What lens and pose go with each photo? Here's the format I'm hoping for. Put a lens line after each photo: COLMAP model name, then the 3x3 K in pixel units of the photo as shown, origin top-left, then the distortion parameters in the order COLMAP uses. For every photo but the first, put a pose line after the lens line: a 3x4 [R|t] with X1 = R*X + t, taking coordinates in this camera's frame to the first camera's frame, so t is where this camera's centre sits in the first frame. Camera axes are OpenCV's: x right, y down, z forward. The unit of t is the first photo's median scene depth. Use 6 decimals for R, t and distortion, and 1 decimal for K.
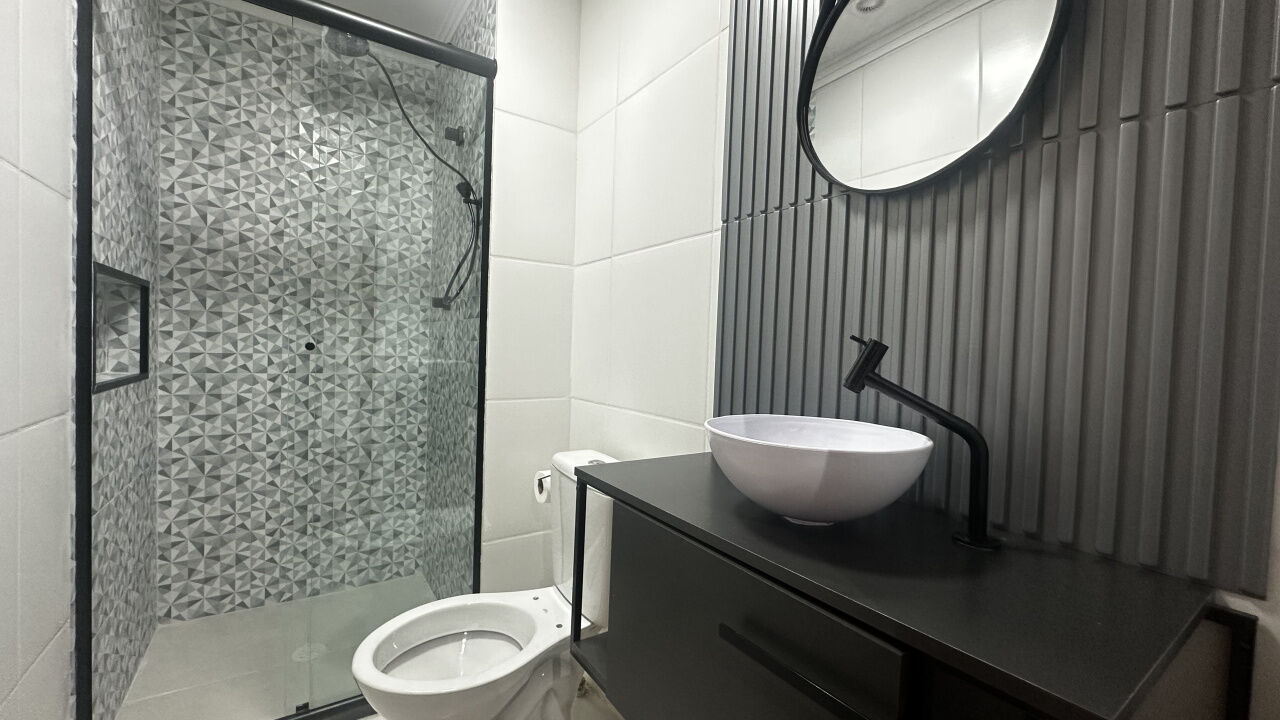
lens RADIAL K [[510.1, 0, 640.6], [0, 510.1, 362.6], [0, 0, 1]] dist [-0.004359, 0.000798]
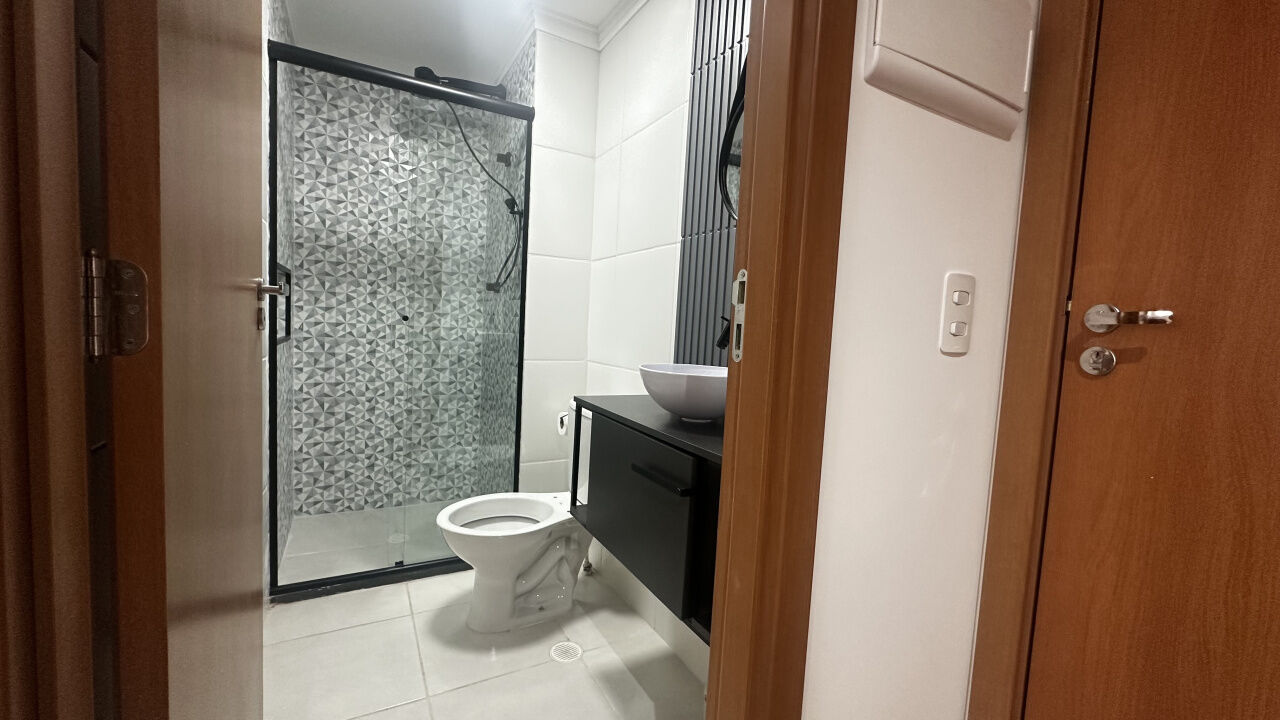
lens RADIAL K [[510.1, 0, 640.3], [0, 510.1, 363.4], [0, 0, 1]] dist [-0.004359, 0.000798]
pose [[0.995966, 0.024605, -0.086294, 0.108720], [-0.021083, 0.998916, 0.041502, 0.016729], [0.087222, -0.039515, 0.995405, -0.290147]]
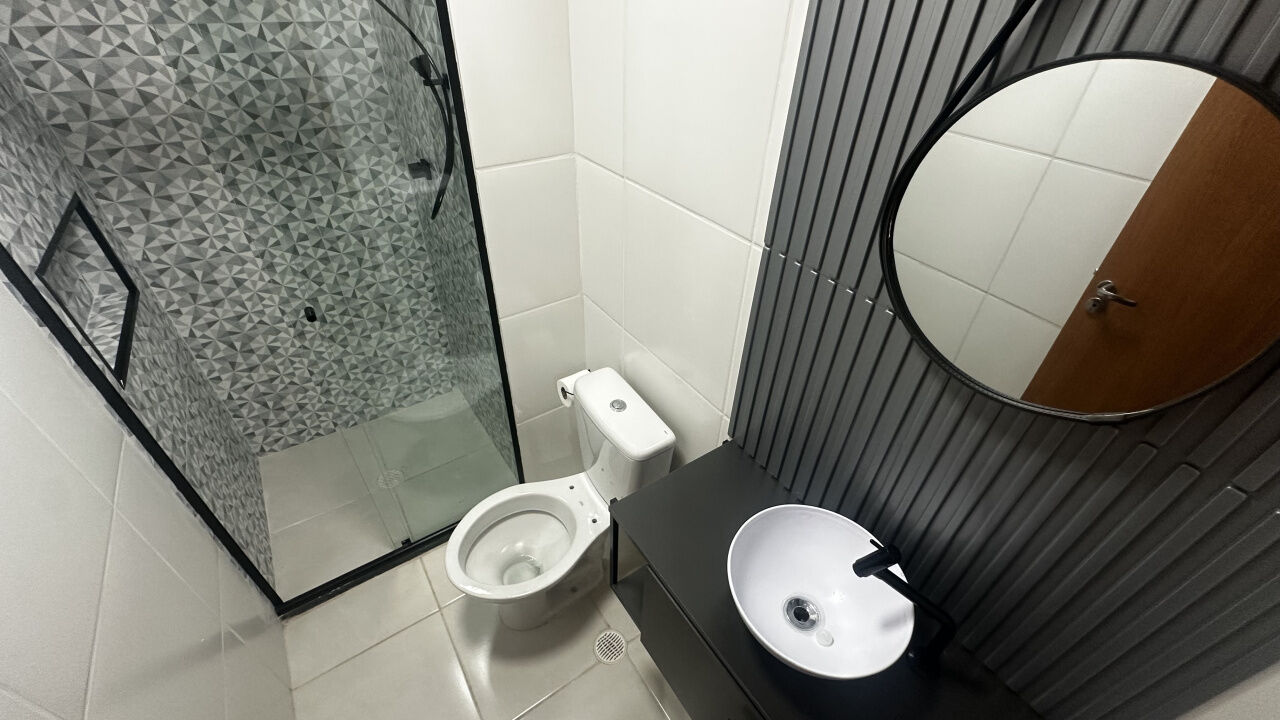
lens RADIAL K [[510.1, 0, 640.4], [0, 510.1, 362.2], [0, 0, 1]] dist [-0.004359, 0.000798]
pose [[0.999959, -0.008893, 0.001427, -0.028492], [0.006392, 0.812414, 0.583047, -0.370038], [-0.006344, -0.583014, 0.812437, 0.128501]]
